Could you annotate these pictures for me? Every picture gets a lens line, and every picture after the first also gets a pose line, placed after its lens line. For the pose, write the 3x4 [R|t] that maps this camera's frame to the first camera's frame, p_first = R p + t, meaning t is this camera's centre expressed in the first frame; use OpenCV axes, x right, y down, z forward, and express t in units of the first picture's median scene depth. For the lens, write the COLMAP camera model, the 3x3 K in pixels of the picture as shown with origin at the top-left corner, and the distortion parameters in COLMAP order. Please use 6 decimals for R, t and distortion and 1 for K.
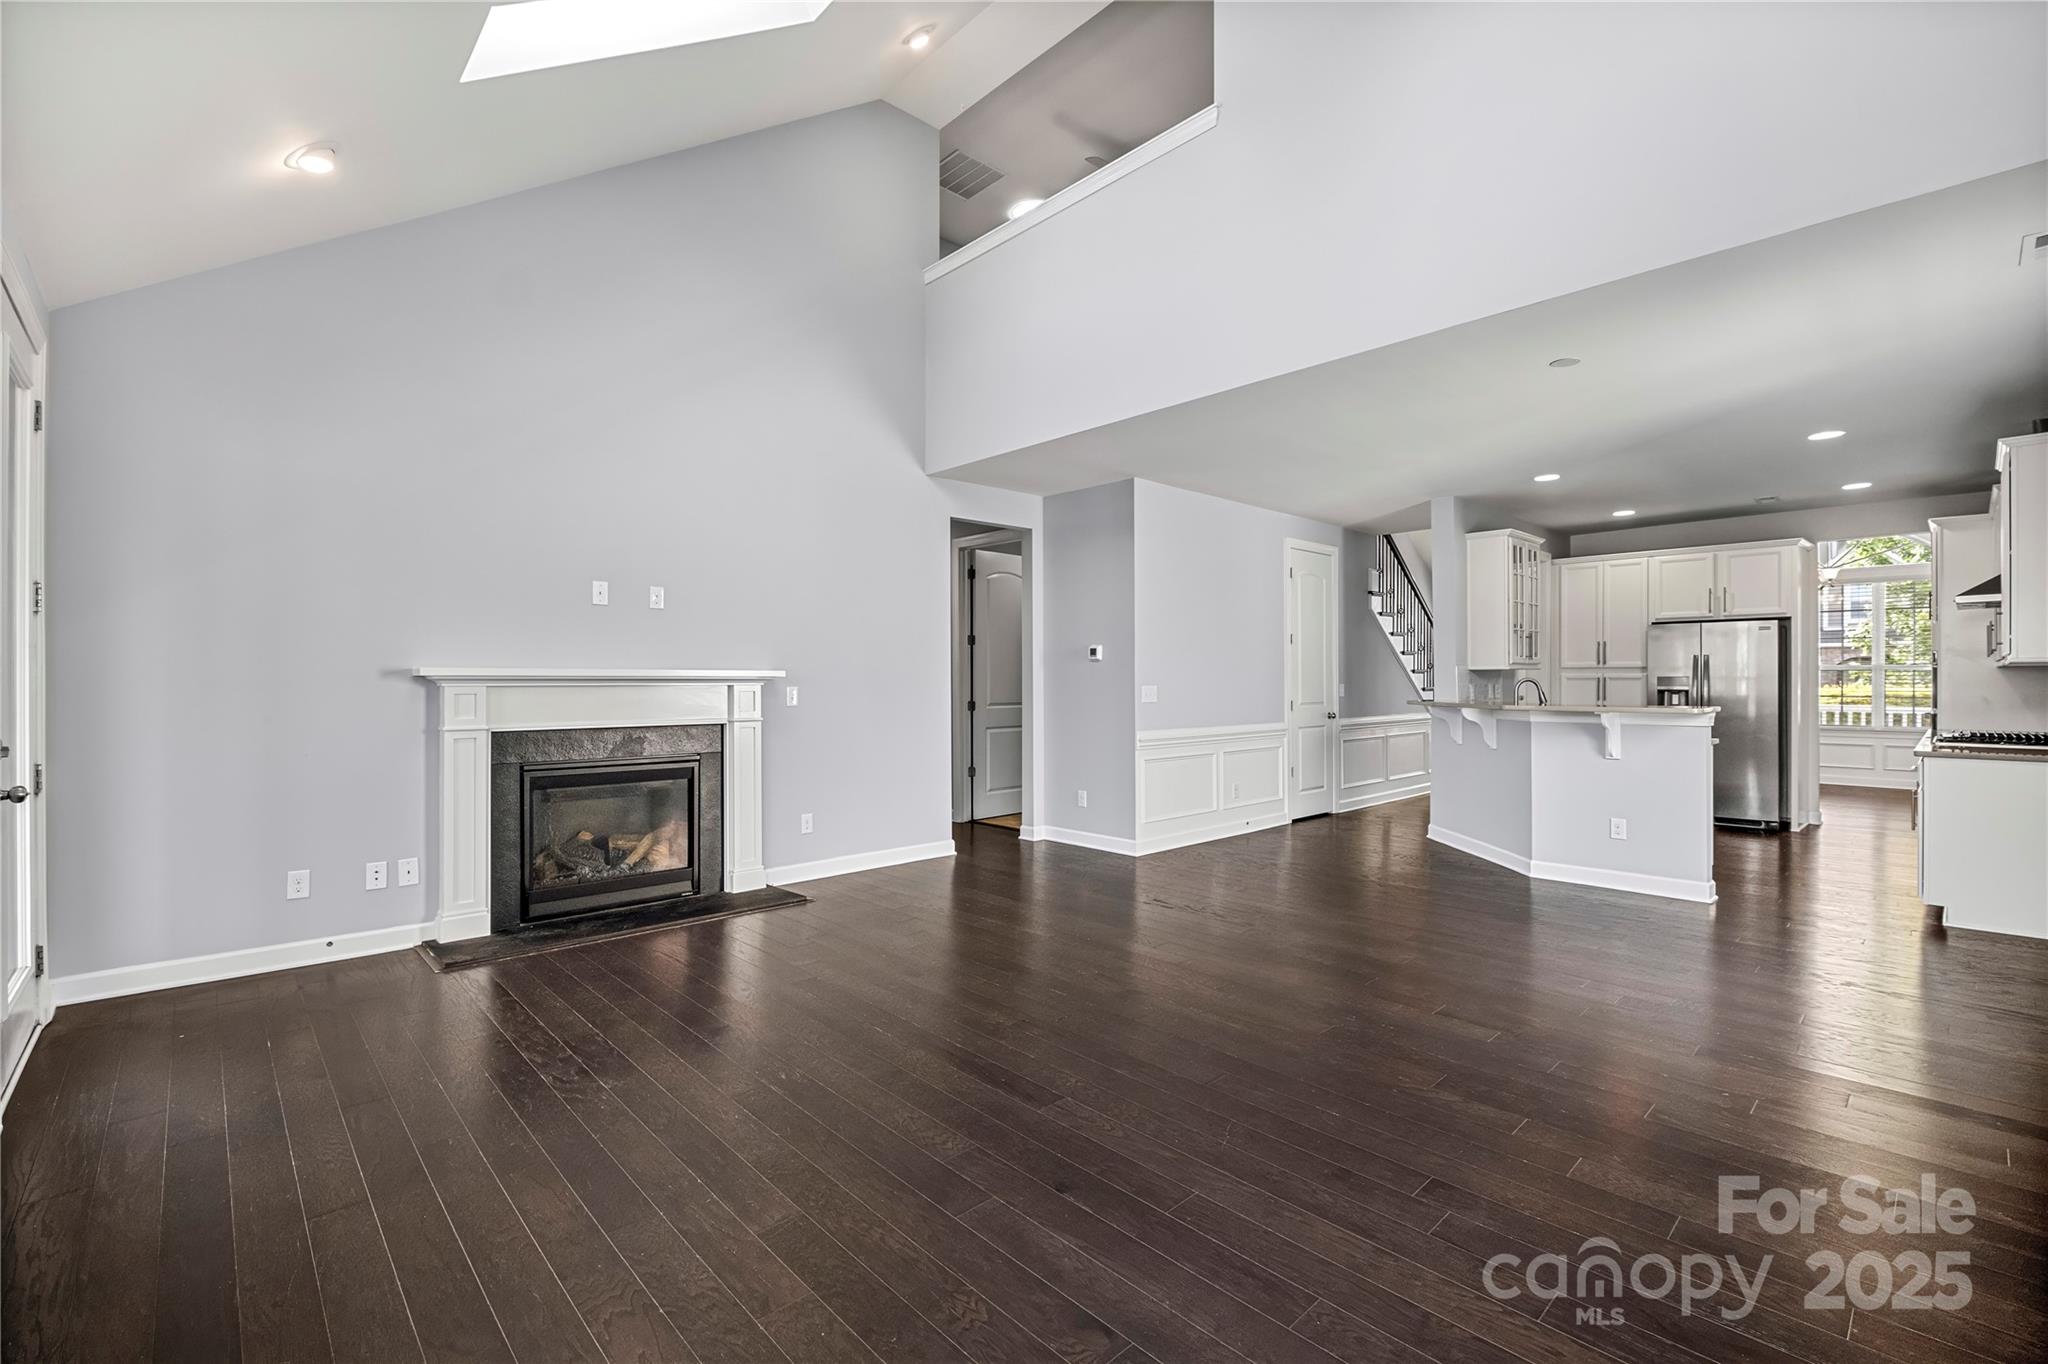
lens RADIAL K [[883.9, 0, 1008.4], [0, 883.9, 680.6], [0, 0, 1]] dist [0.001166, -0.003631]
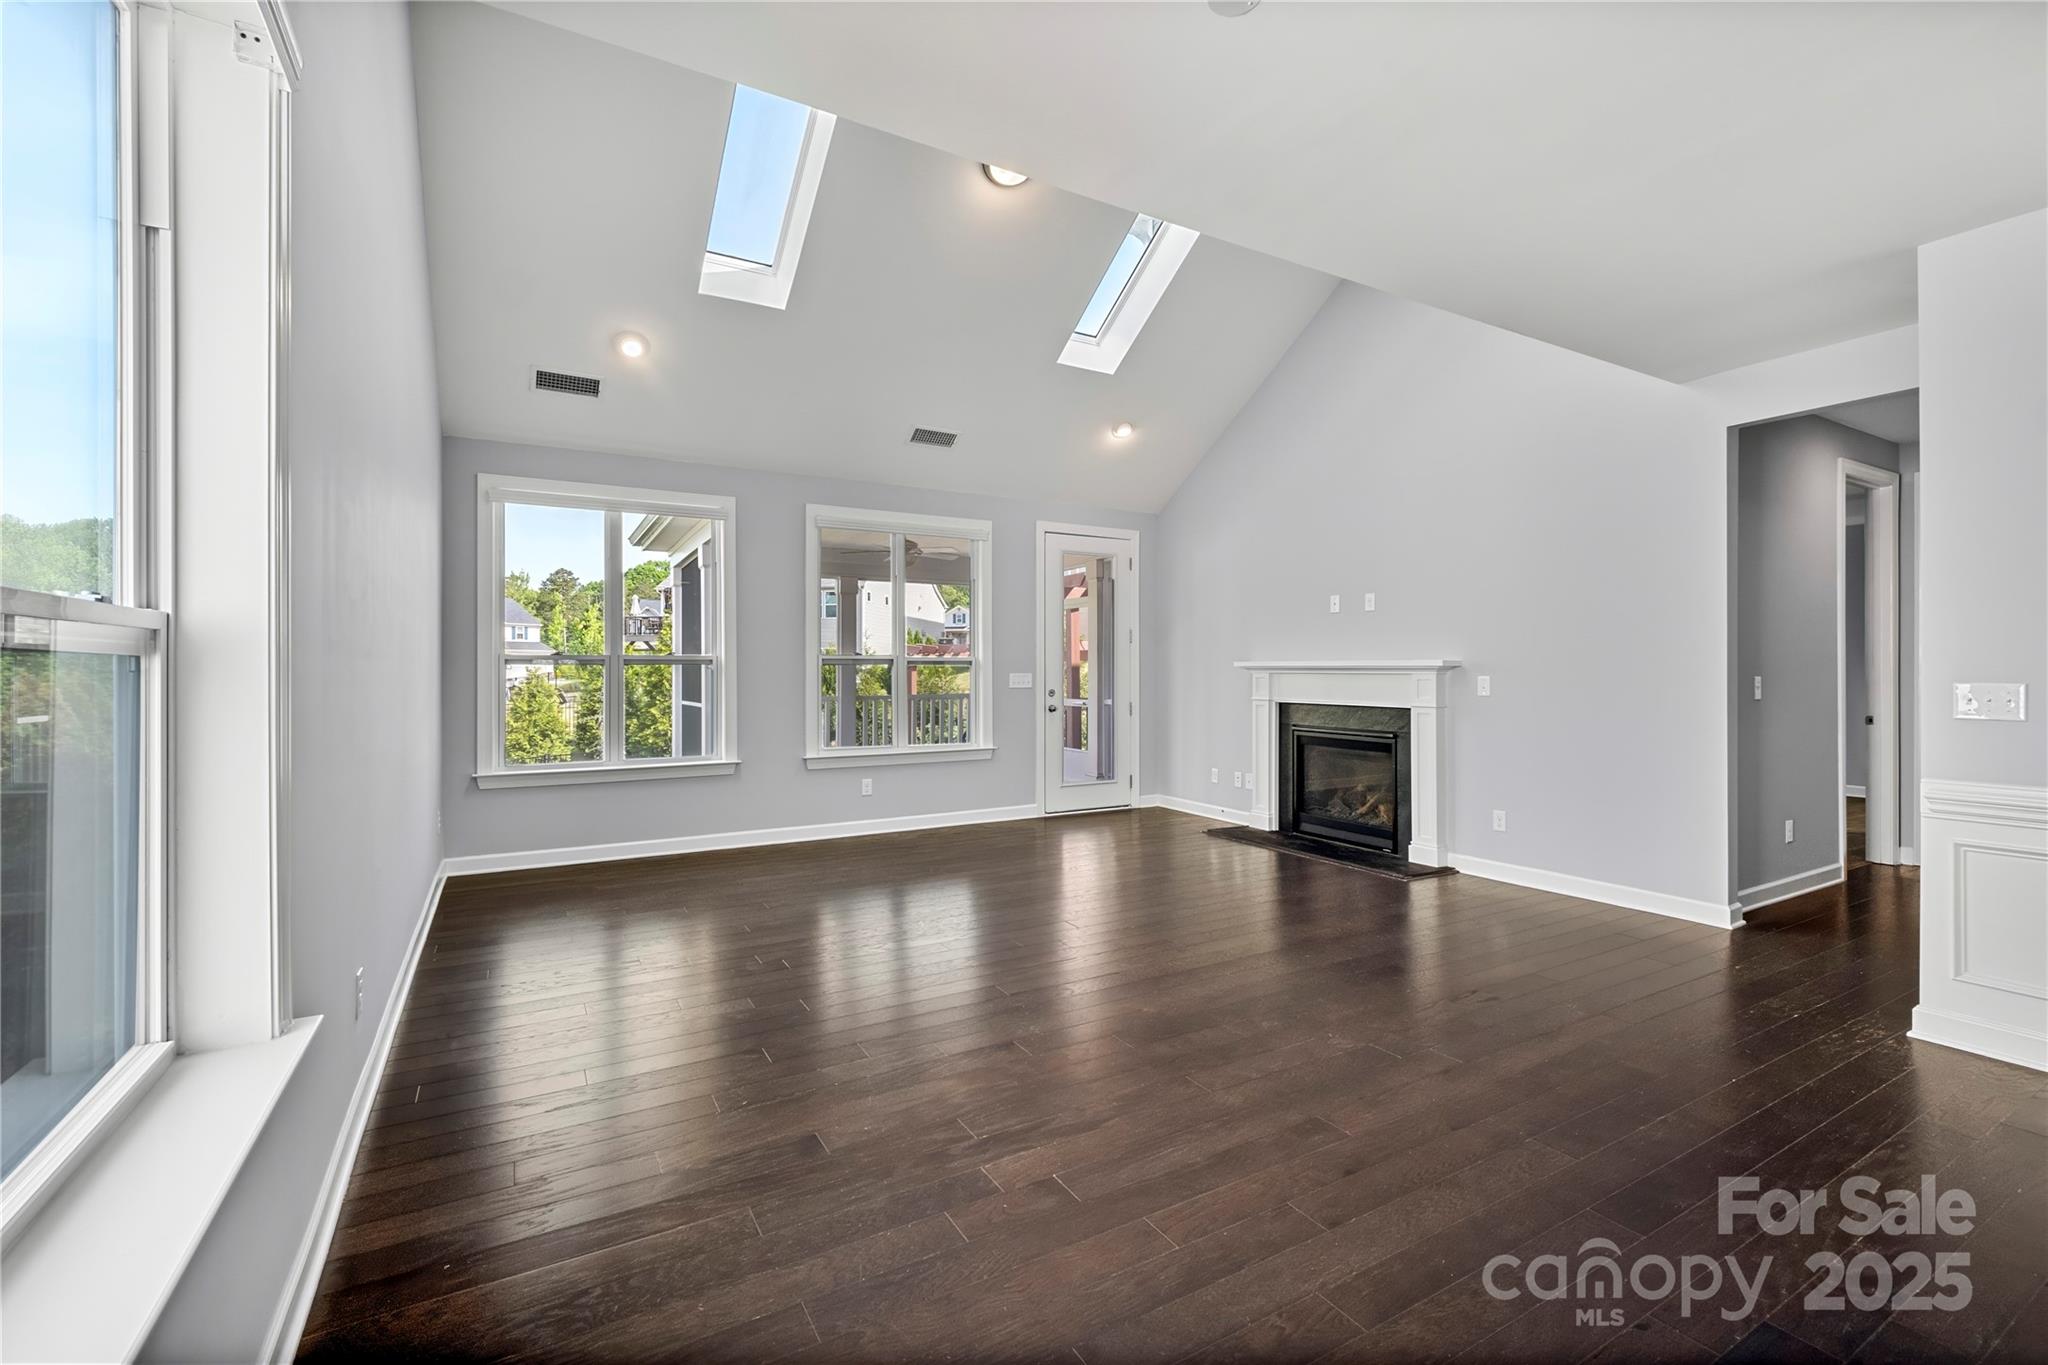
lens RADIAL K [[883.9, 0, 1034.9], [0, 883.9, 669.7], [0, 0, 1]] dist [0.001166, -0.003631]
pose [[-0.221918, 0.000449, -0.975065, 0.957339], [-0.004123, 0.999991, 0.001398, 0.000118], [0.975057, 0.004330, -0.221914, 0.867365]]
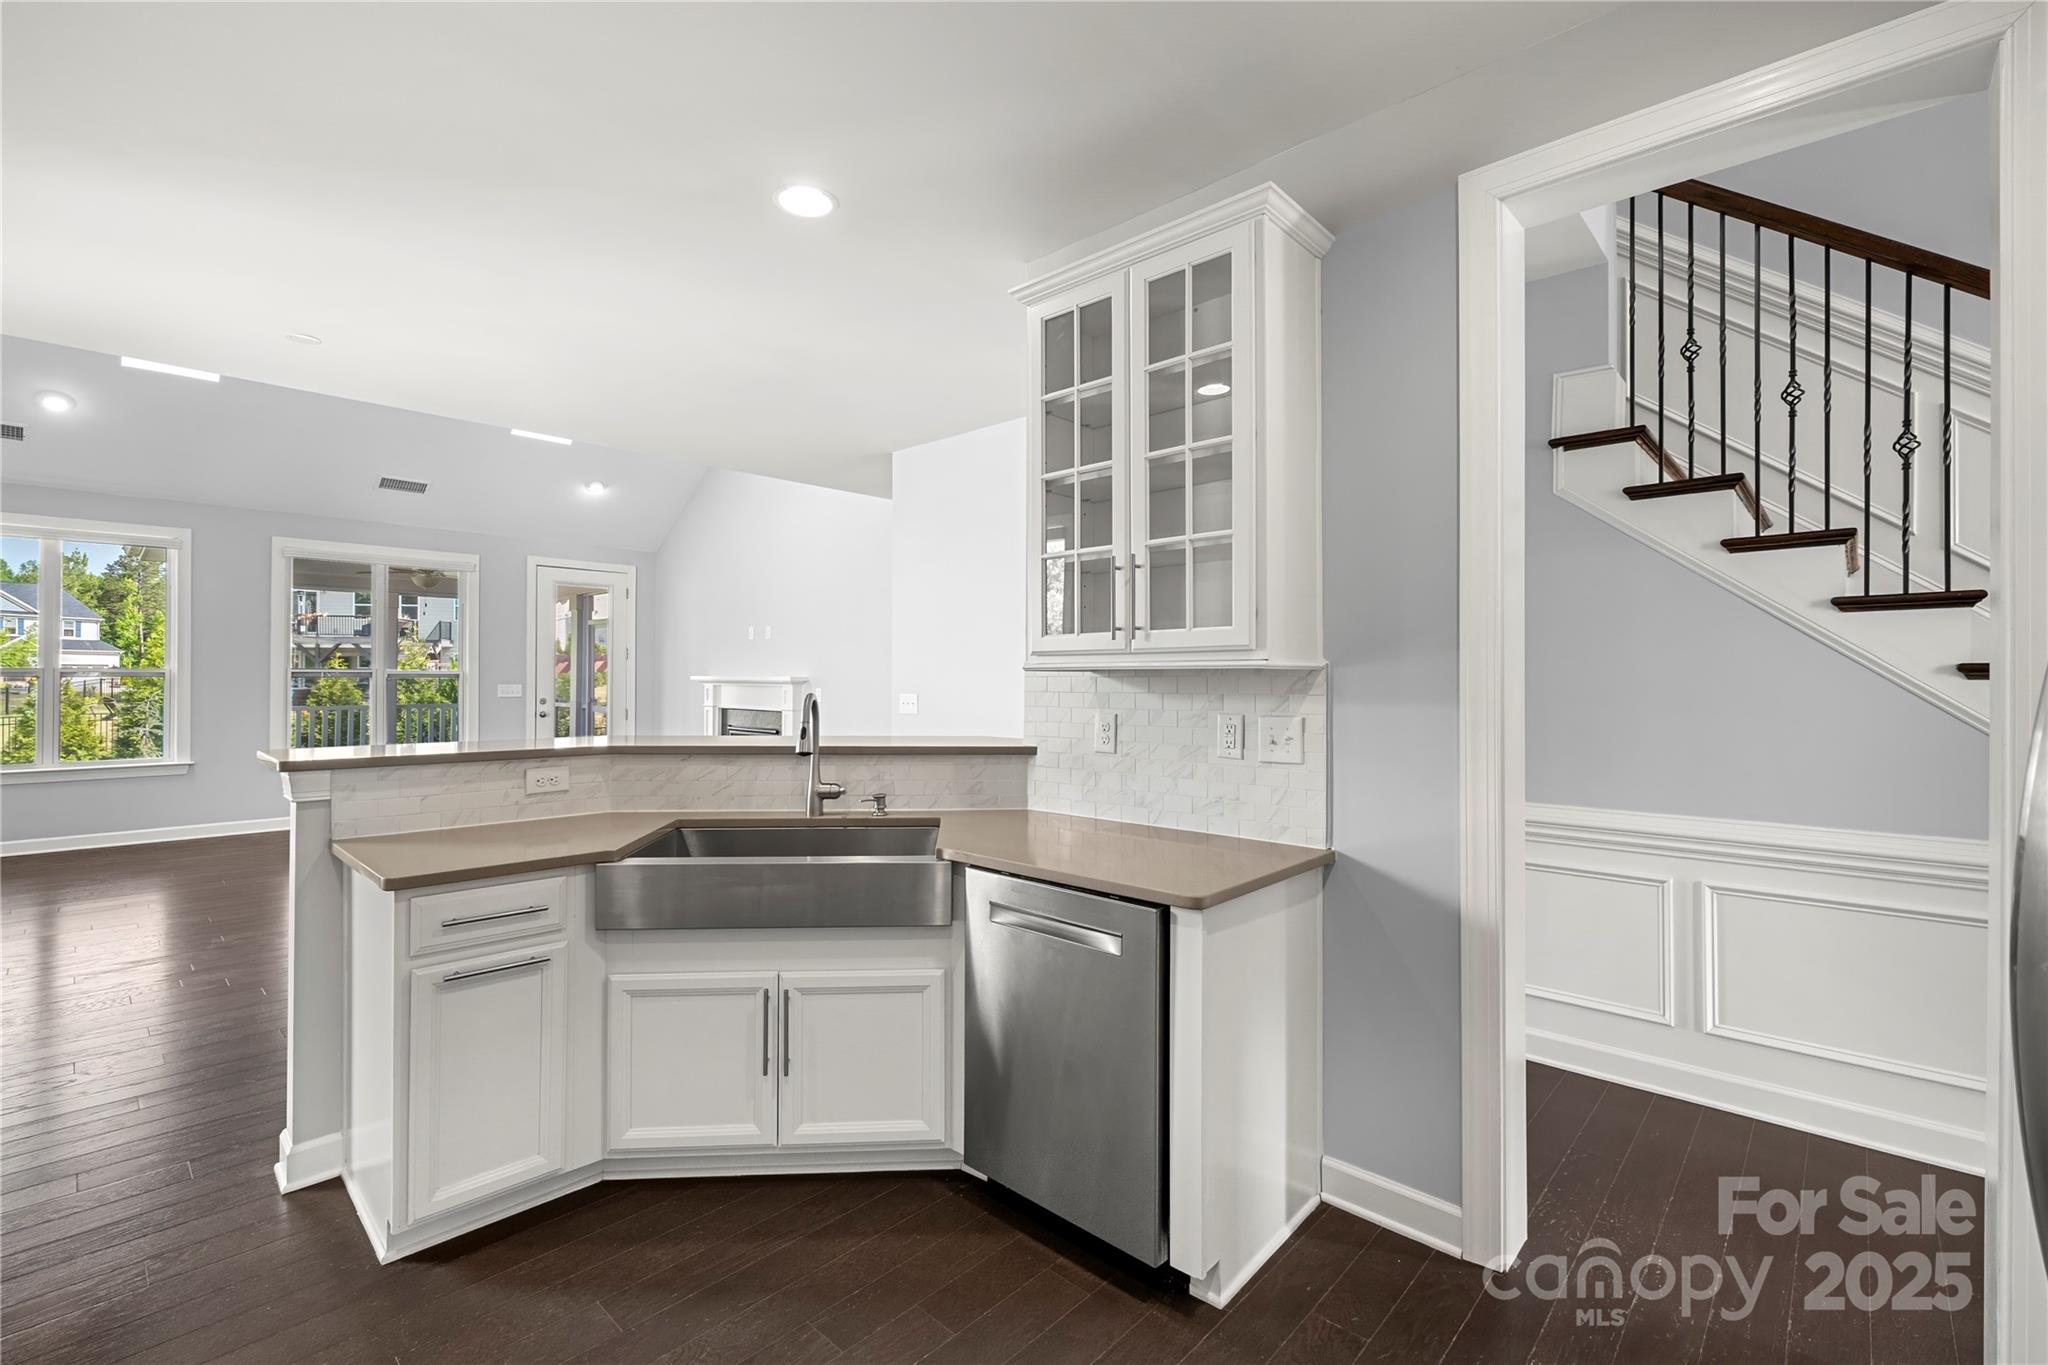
lens RADIAL K [[883.9, 0, 1023.1], [0, 883.9, 673.4], [0, 0, 1]] dist [0.001166, -0.003631]
pose [[0.070217, -0.004400, -0.997522, 1.355401], [-0.008658, 0.999950, -0.005020, -0.014539], [0.997494, 0.008989, 0.070176, 1.438144]]
